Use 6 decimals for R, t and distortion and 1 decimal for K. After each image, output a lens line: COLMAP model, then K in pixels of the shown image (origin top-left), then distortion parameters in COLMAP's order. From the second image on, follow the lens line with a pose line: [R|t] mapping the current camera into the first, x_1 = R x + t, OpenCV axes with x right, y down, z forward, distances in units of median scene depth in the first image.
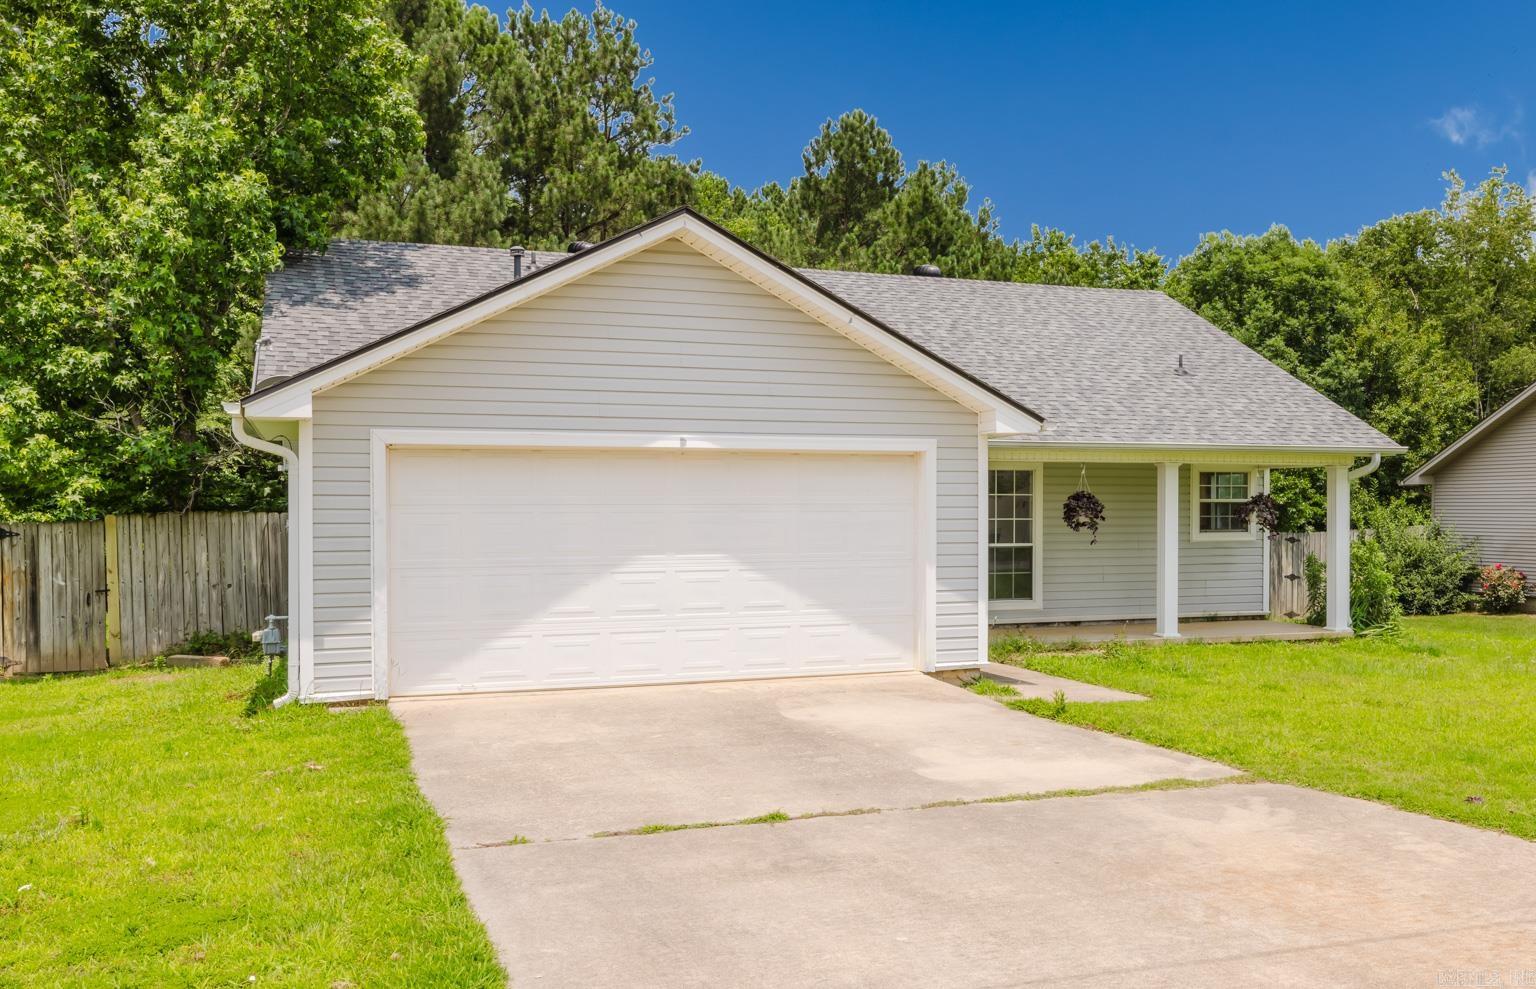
lens RADIAL K [[1299.4, 0, 775.5], [0, 1299.4, 551.5], [0, 0, 1]] dist [-0.004125, -0.001772]
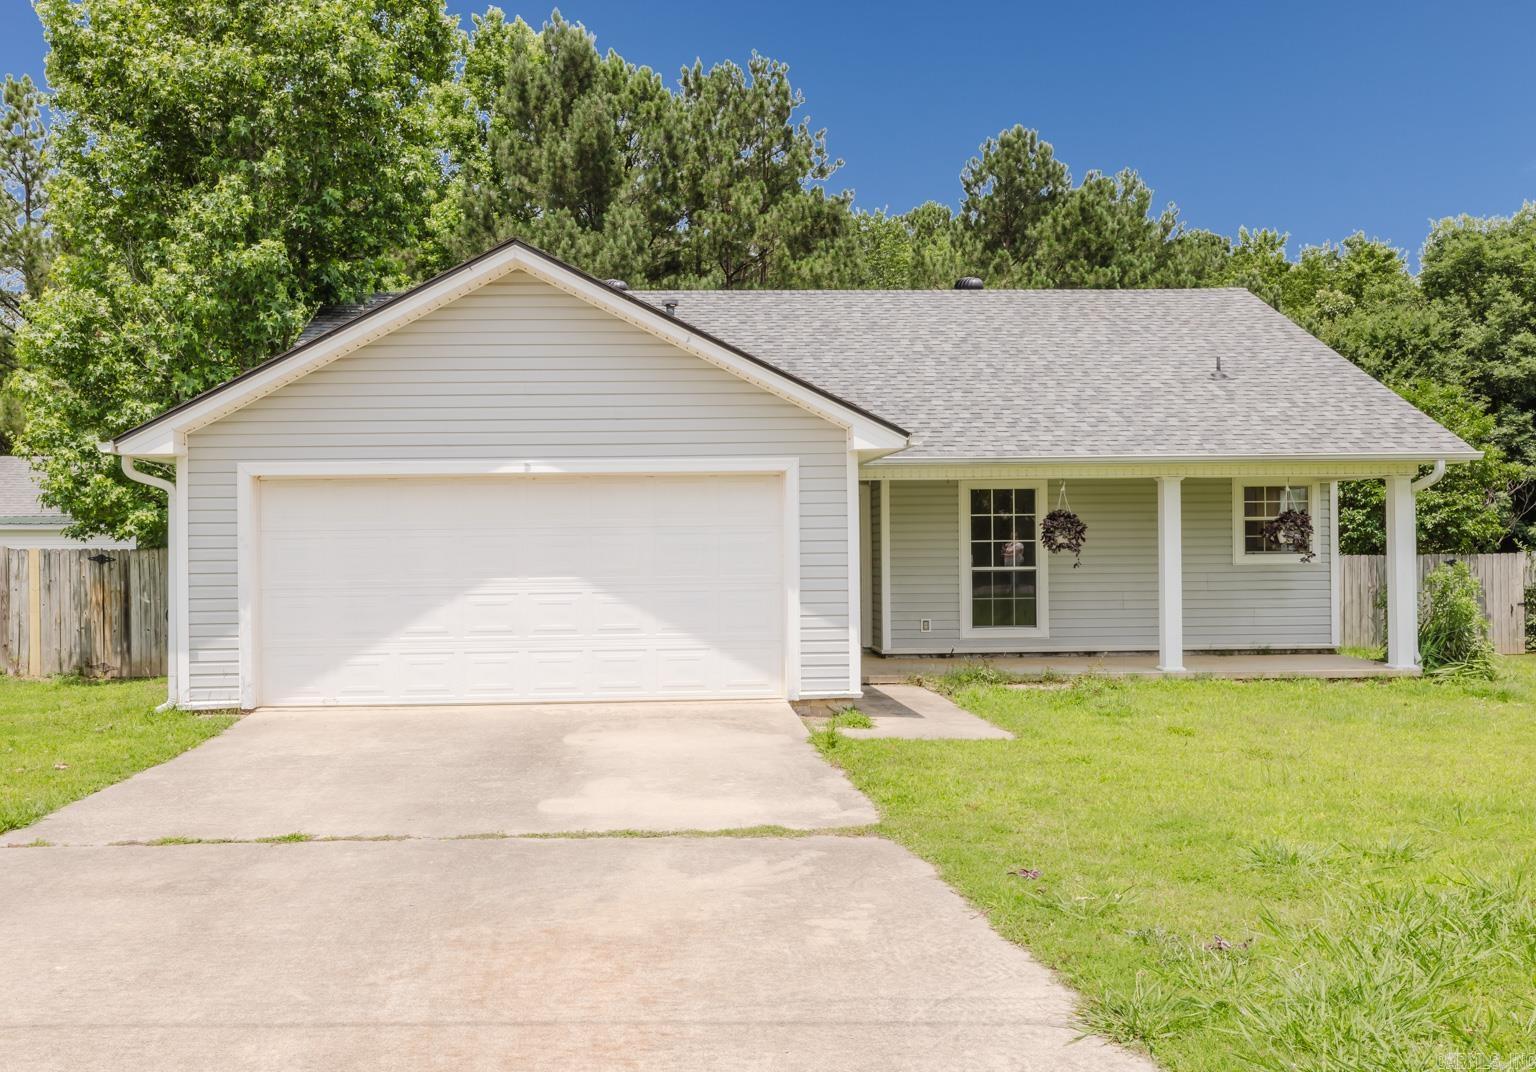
lens RADIAL K [[1253.1, 0, 746.3], [0, 1253.1, 545.2], [0, 0, 1]] dist [-0.006961, 0.013599]
pose [[0.951221, -0.006010, -0.308450, 0.341198], [-0.001691, 0.999694, -0.024694, 0.001100], [0.308504, 0.024011, 0.950920, 0.099392]]
